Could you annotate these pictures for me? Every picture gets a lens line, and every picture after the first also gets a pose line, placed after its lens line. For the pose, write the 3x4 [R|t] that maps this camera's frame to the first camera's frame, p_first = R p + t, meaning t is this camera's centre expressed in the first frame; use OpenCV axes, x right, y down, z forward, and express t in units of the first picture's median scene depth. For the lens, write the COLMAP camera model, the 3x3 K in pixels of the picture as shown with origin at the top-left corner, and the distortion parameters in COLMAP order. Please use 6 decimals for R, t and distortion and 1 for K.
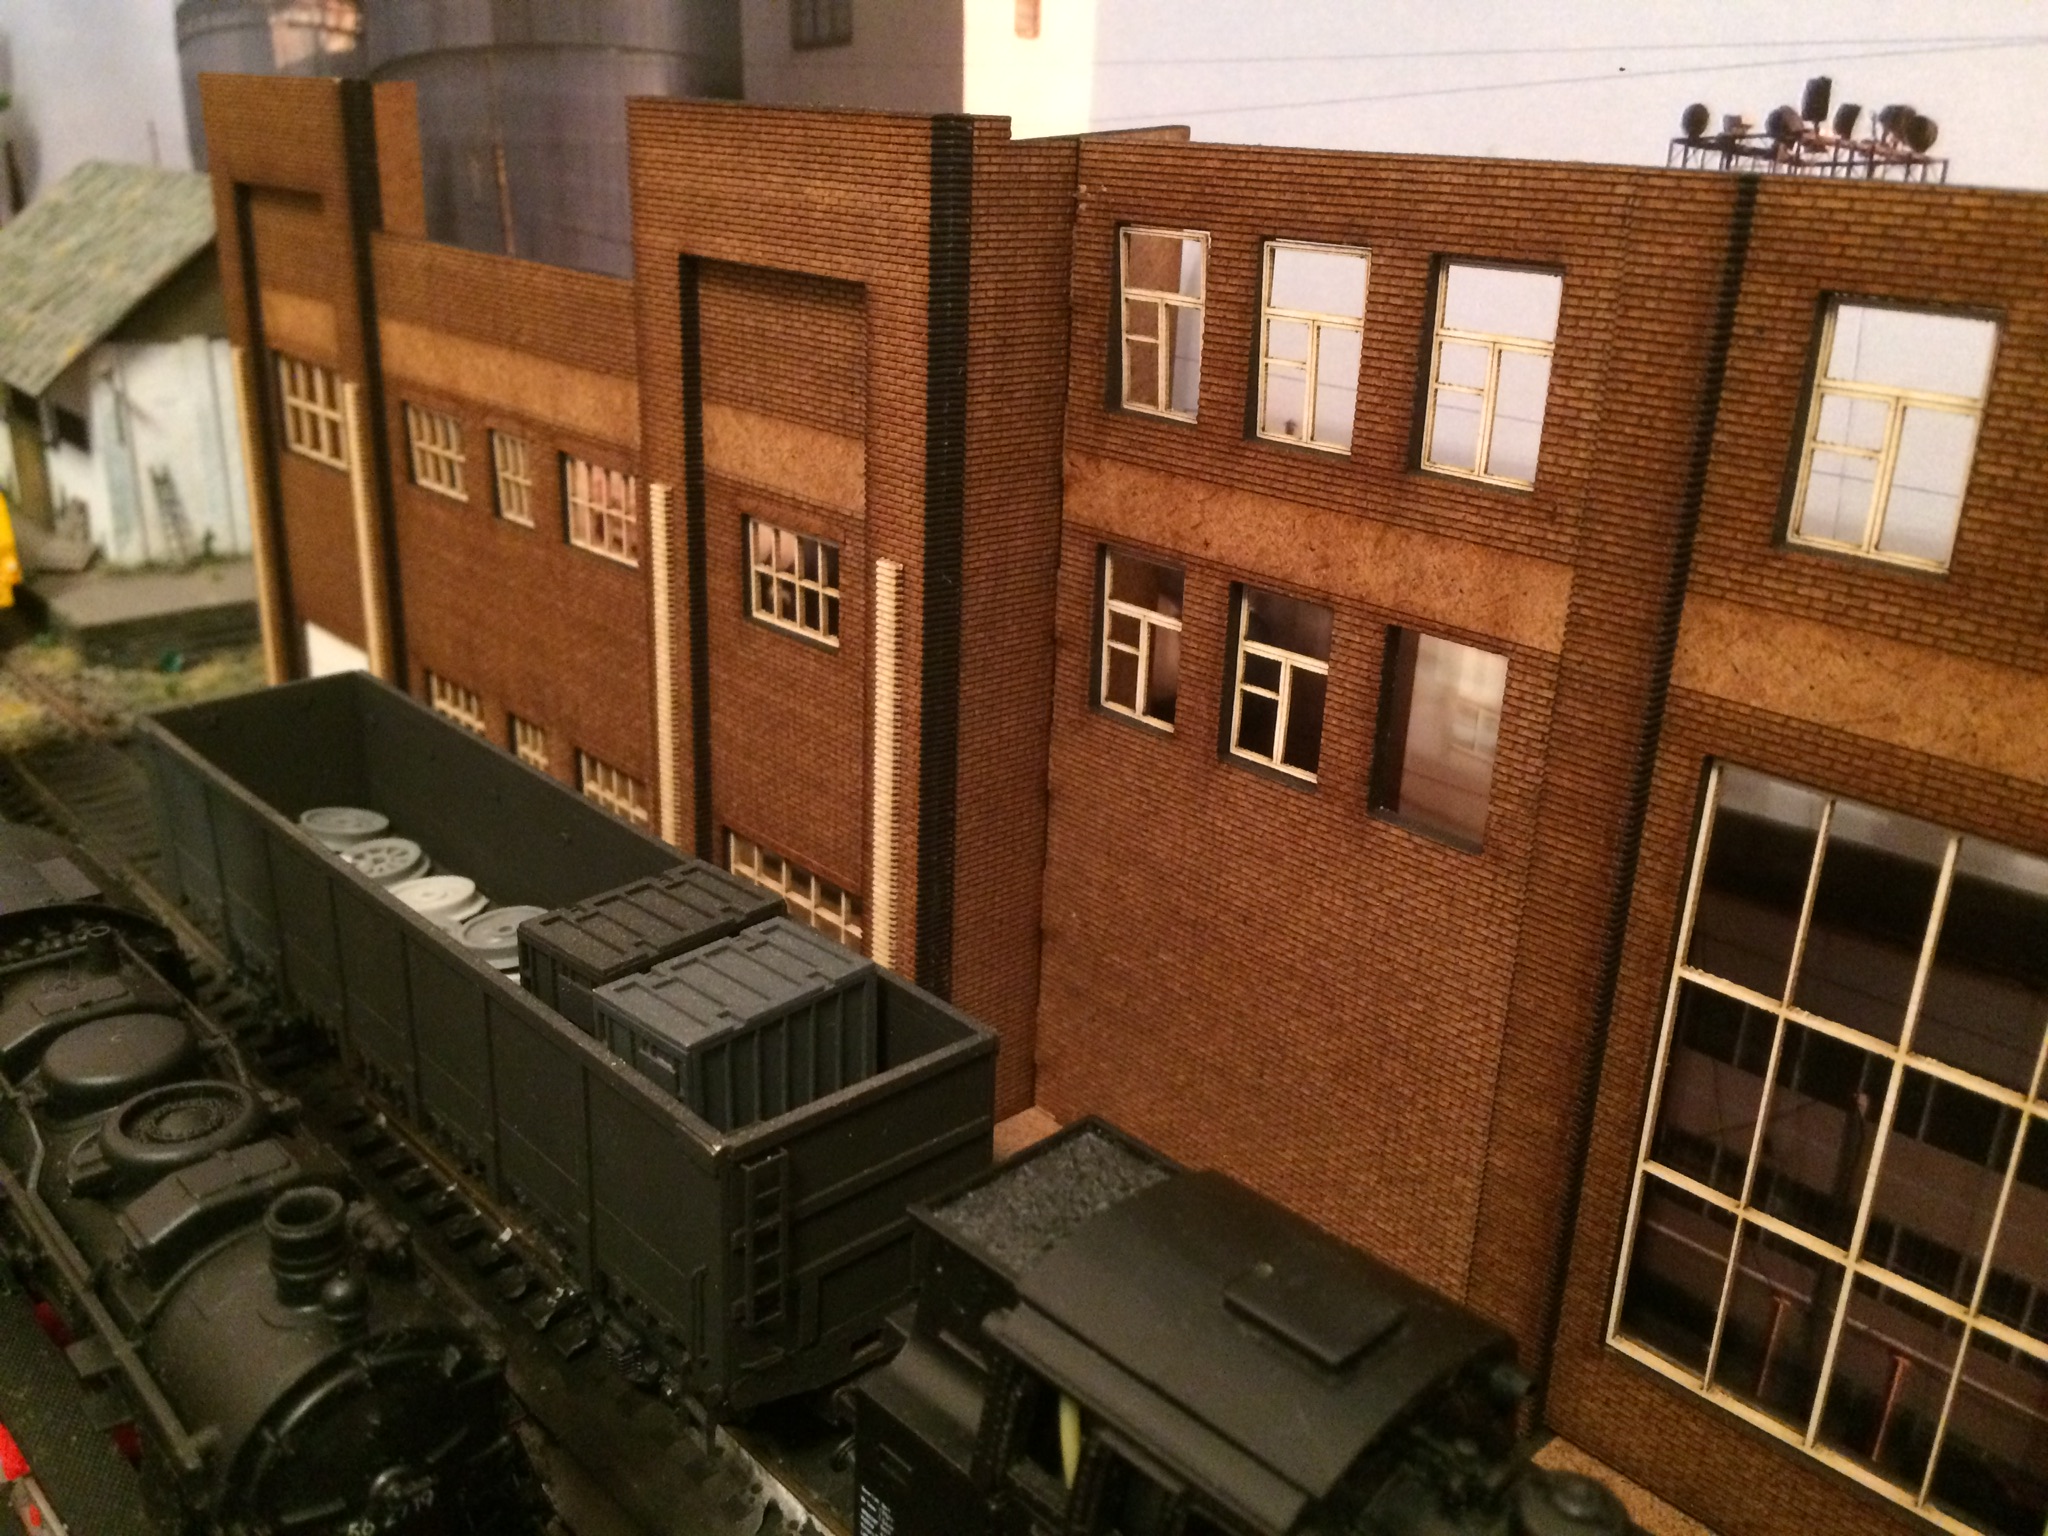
lens RADIAL K [[1751.4, 0, 1032.3], [0, 1751.4, 758.7], [0, 0, 1]] dist [0.098712, -0.174020]
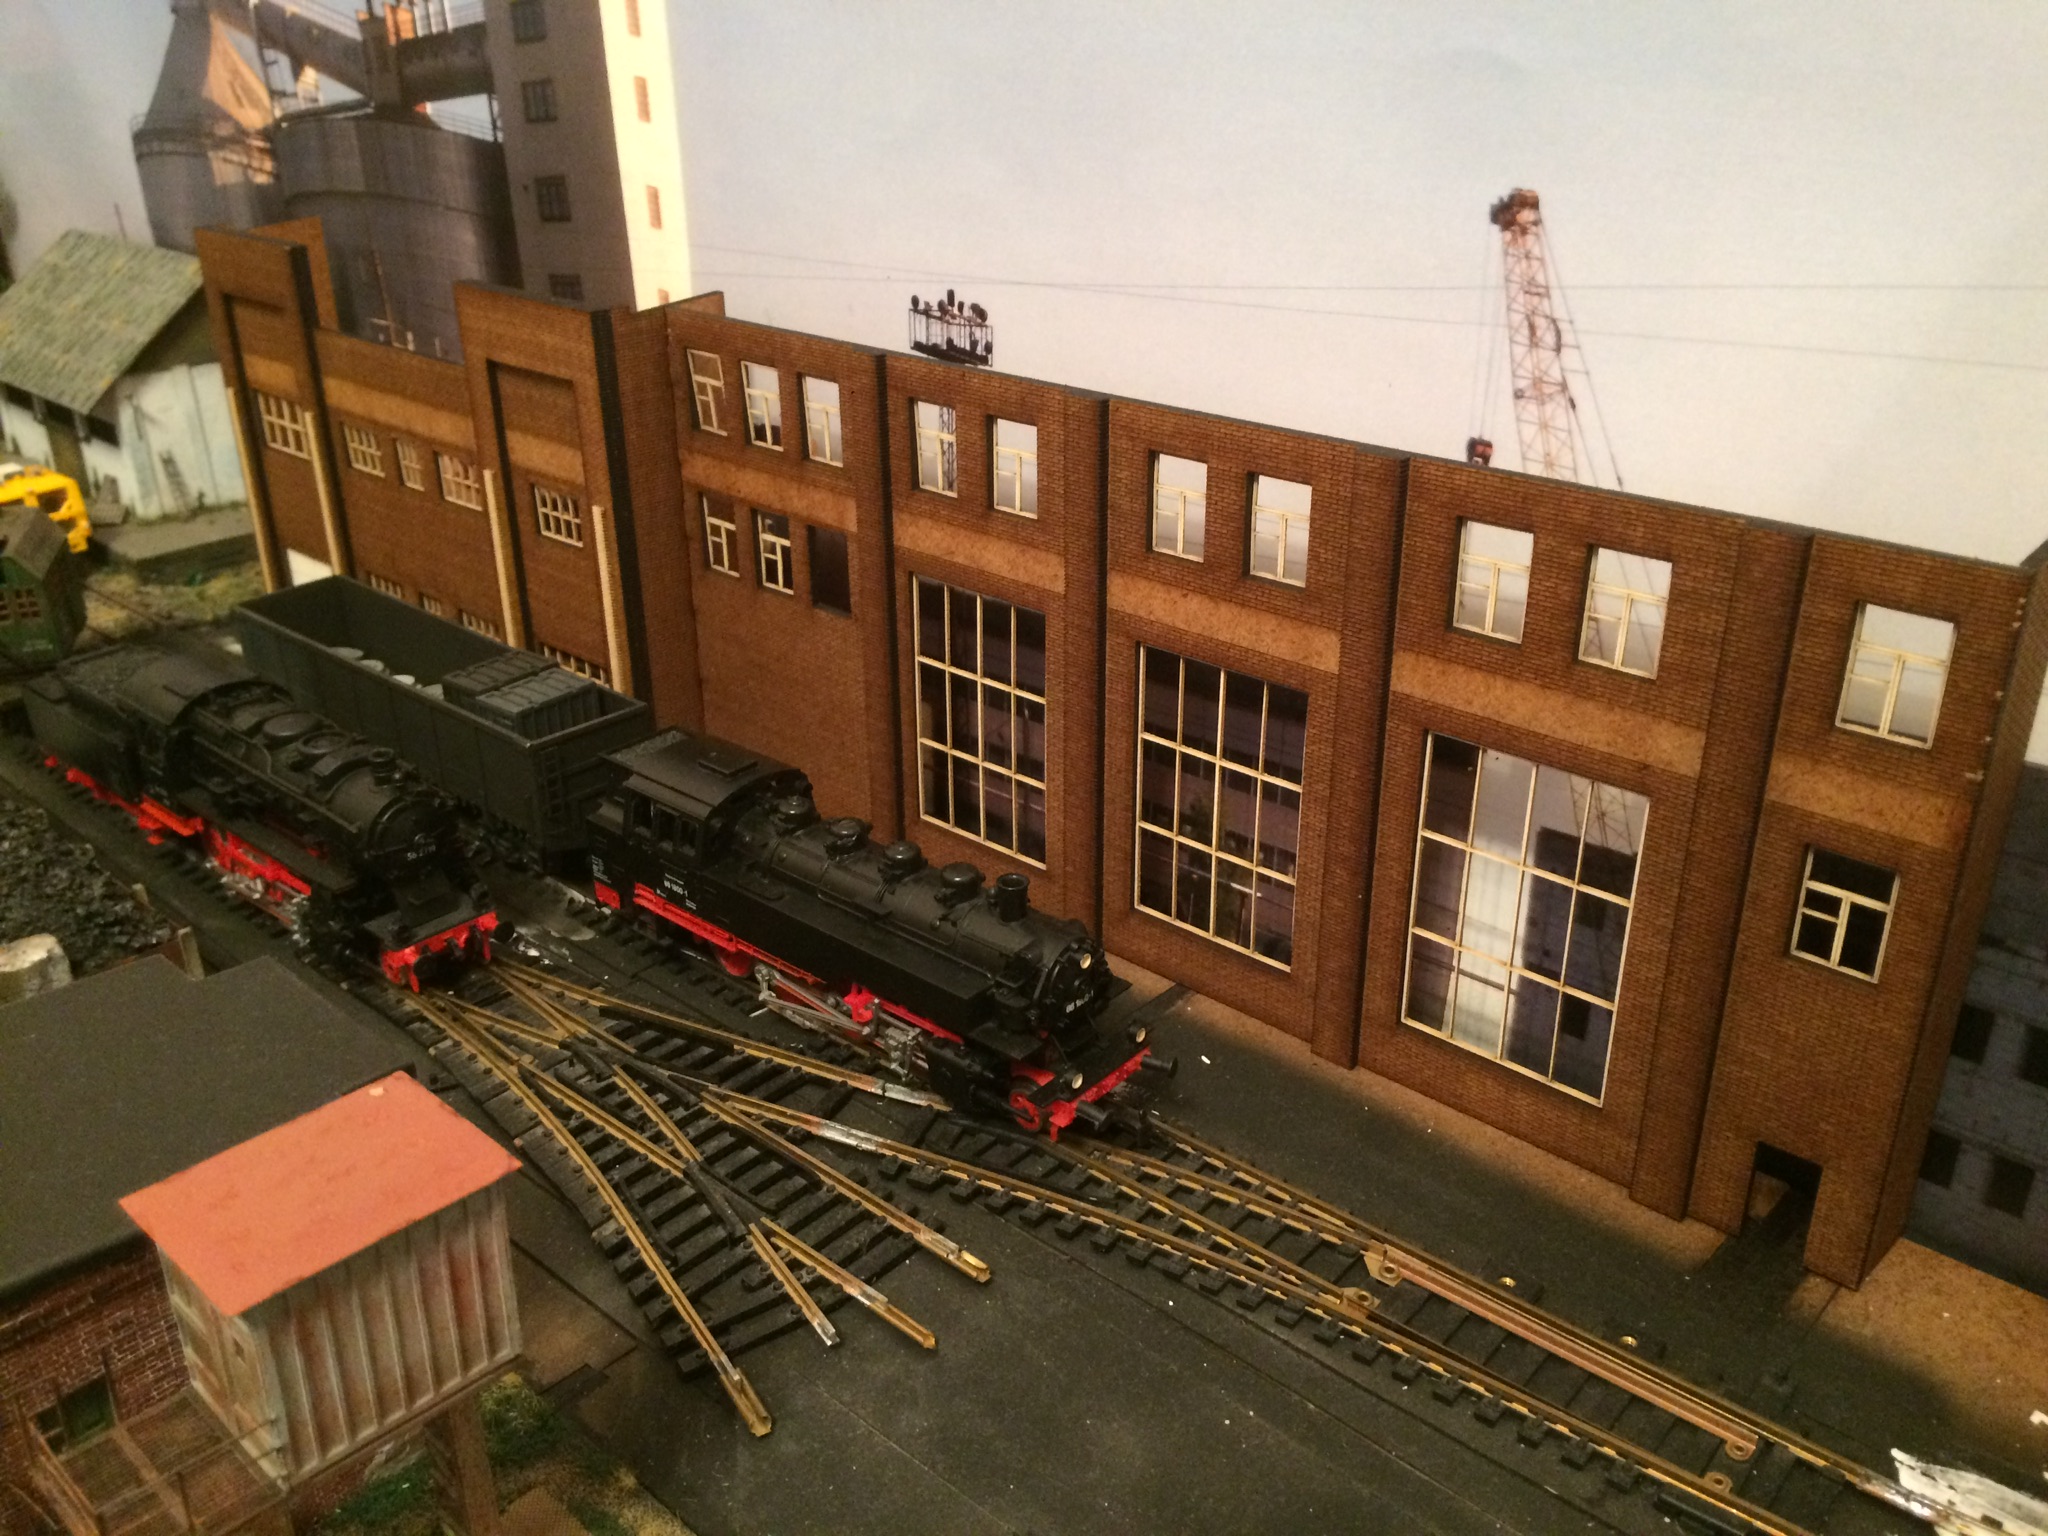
lens RADIAL K [[1710.3, 0, 1031.1], [0, 1710.3, 757.7], [0, 0, 1]] dist [0.100510, -0.151164]
pose [[0.995379, -0.076075, 0.058592, 0.292515], [0.071158, 0.994099, 0.081871, 0.057432], [-0.064474, -0.077324, 0.994919, -1.133450]]
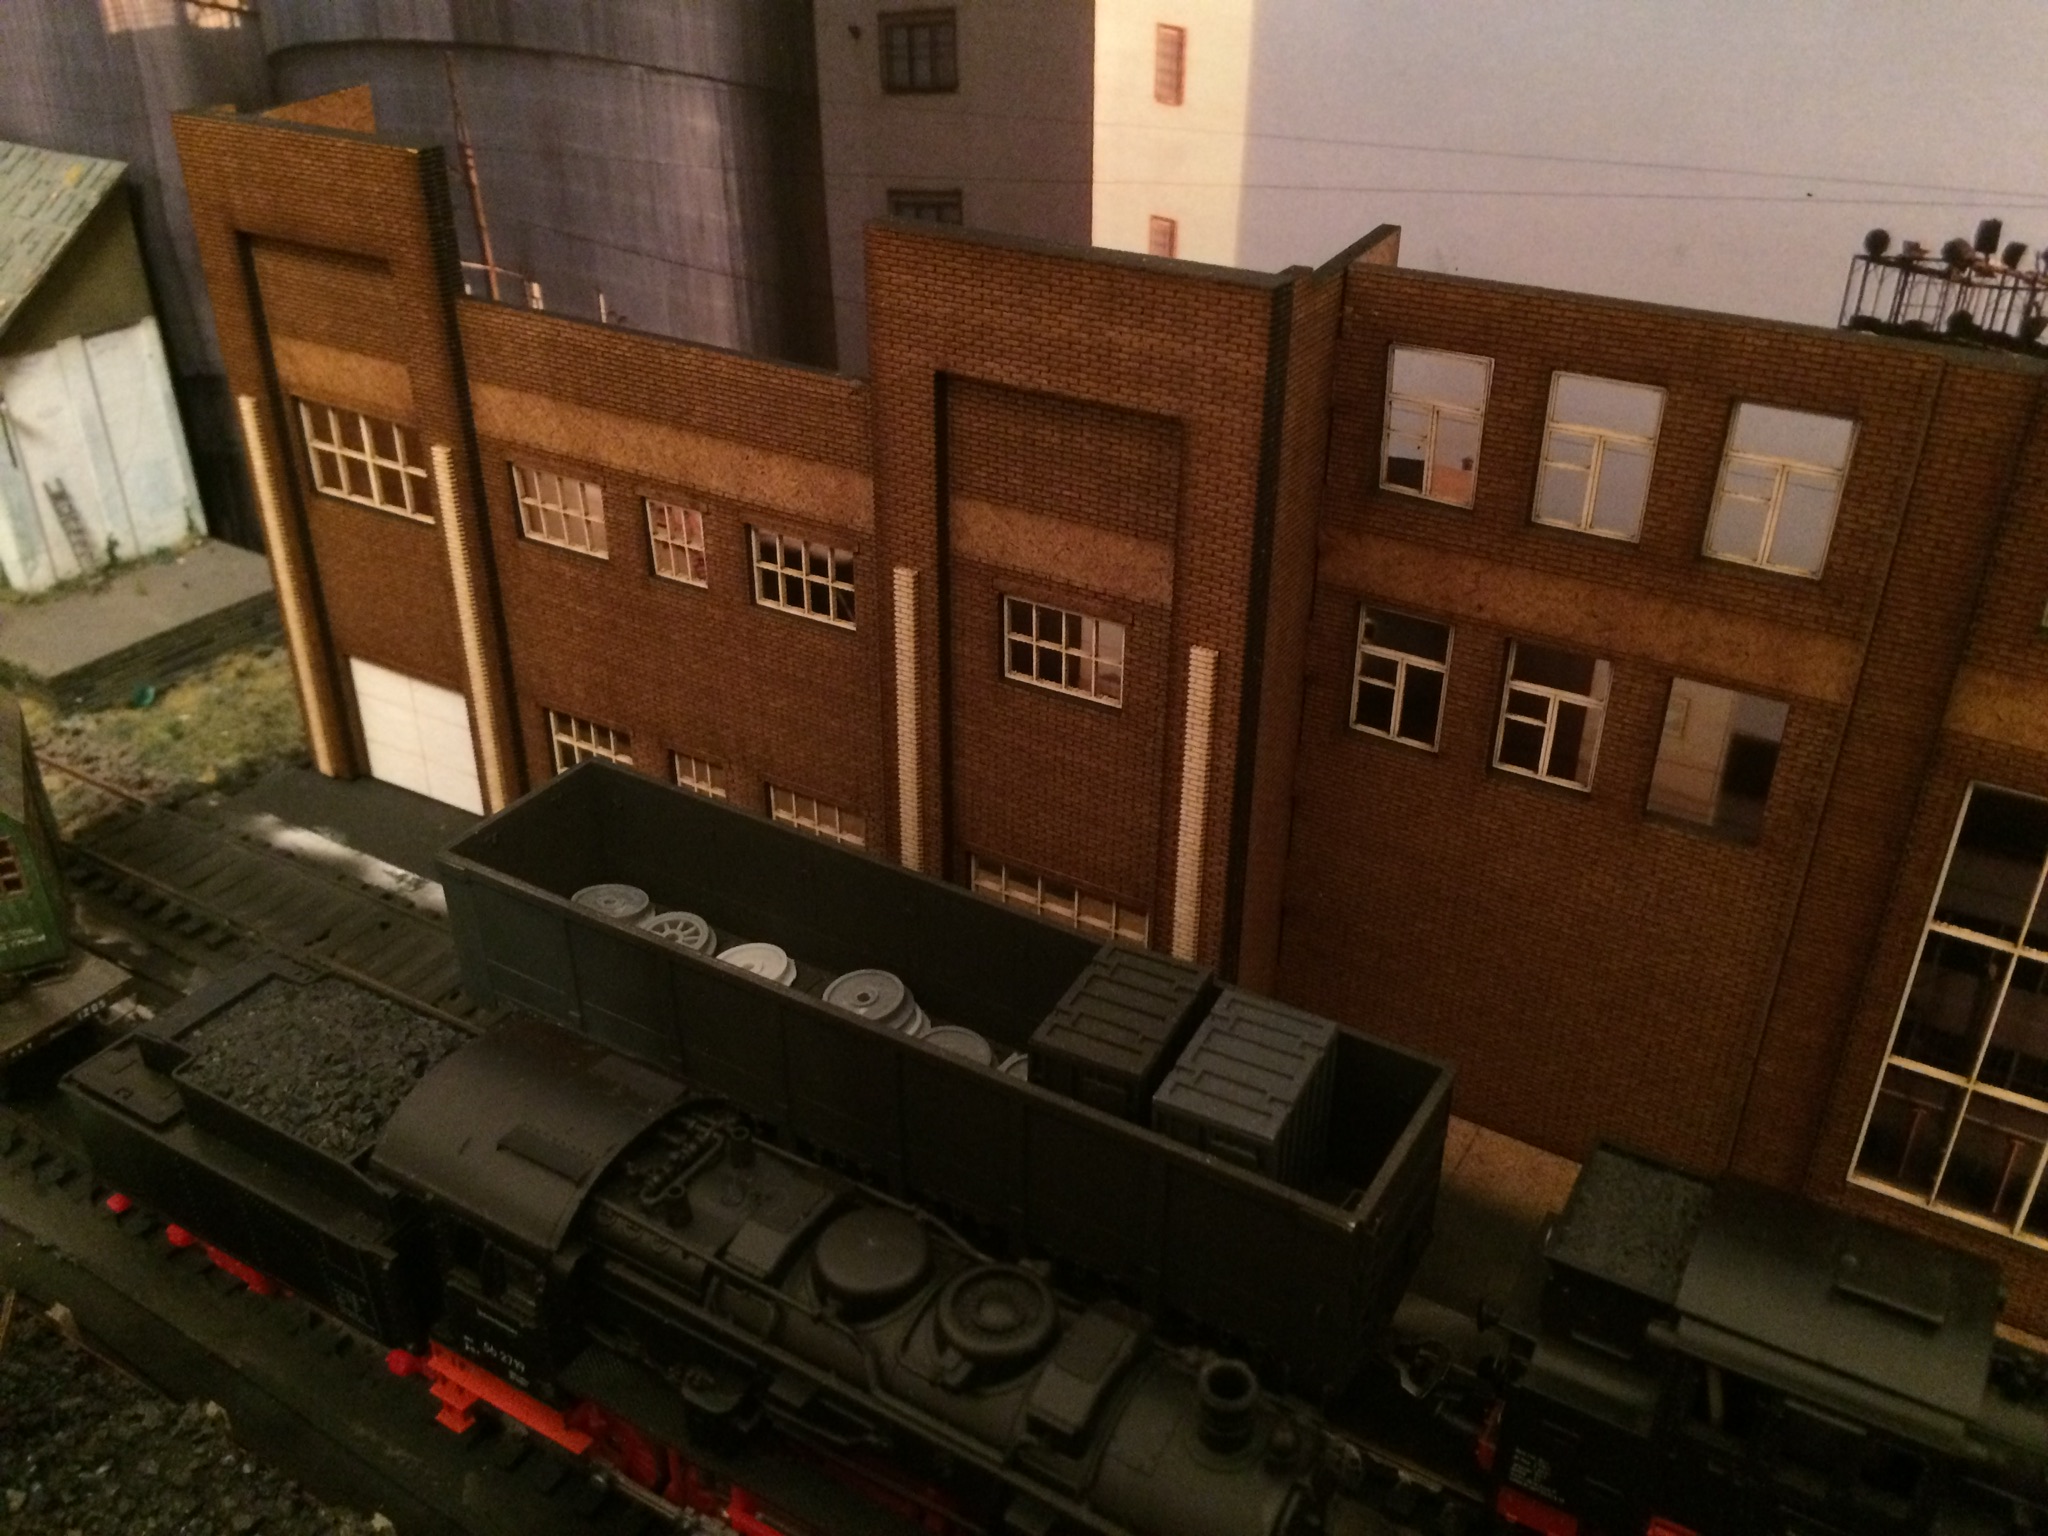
lens RADIAL K [[1734.4, 0, 1036.7], [0, 1734.4, 756.8], [0, 0, 1]] dist [0.099094, -0.157623]
pose [[0.963855, -0.156411, 0.215684, -0.430143], [0.119221, 0.977170, 0.175854, -0.248869], [-0.238265, -0.143784, 0.960498, -0.074480]]
